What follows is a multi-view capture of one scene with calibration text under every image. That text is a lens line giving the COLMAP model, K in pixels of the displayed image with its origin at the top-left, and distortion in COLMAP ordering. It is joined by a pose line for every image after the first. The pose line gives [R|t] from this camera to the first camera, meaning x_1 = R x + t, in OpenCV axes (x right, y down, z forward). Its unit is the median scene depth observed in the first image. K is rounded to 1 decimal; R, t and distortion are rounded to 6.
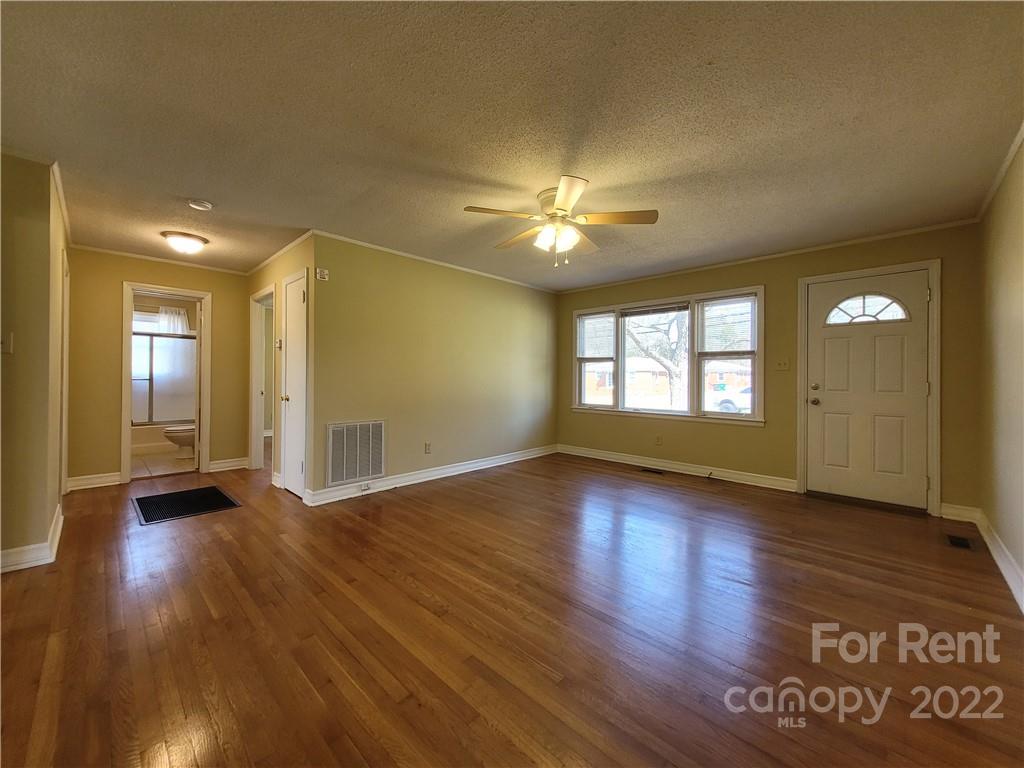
lens RADIAL K [[402.4, 0, 512.7], [0, 402.4, 377.9], [0, 0, 1]] dist [0.001781, -0.000480]
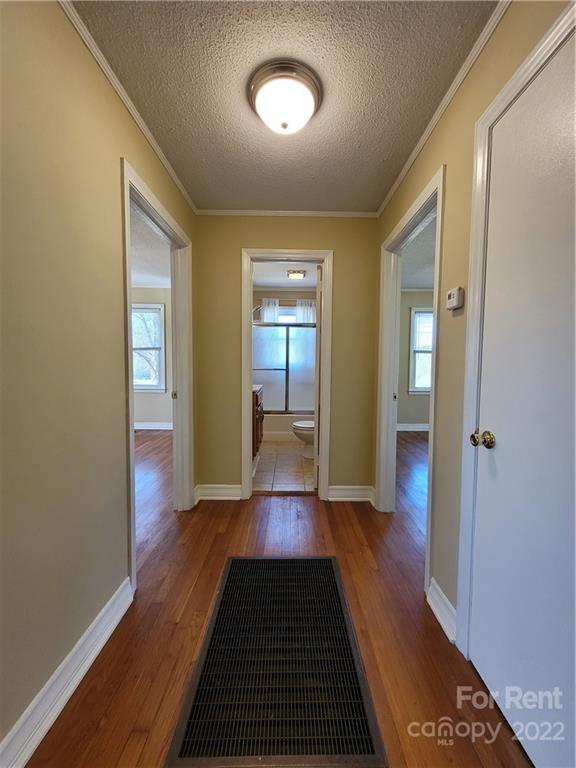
lens RADIAL K [[301.8, 0, 287.7], [0, 301.8, 379.8], [0, 0, 1]] dist [0.001781, -0.000480]
pose [[0.687656, 0.042727, -0.724778, -0.410884], [-0.002082, 0.998379, 0.056881, -0.016173], [0.726033, -0.037605, 0.686630, 0.571314]]
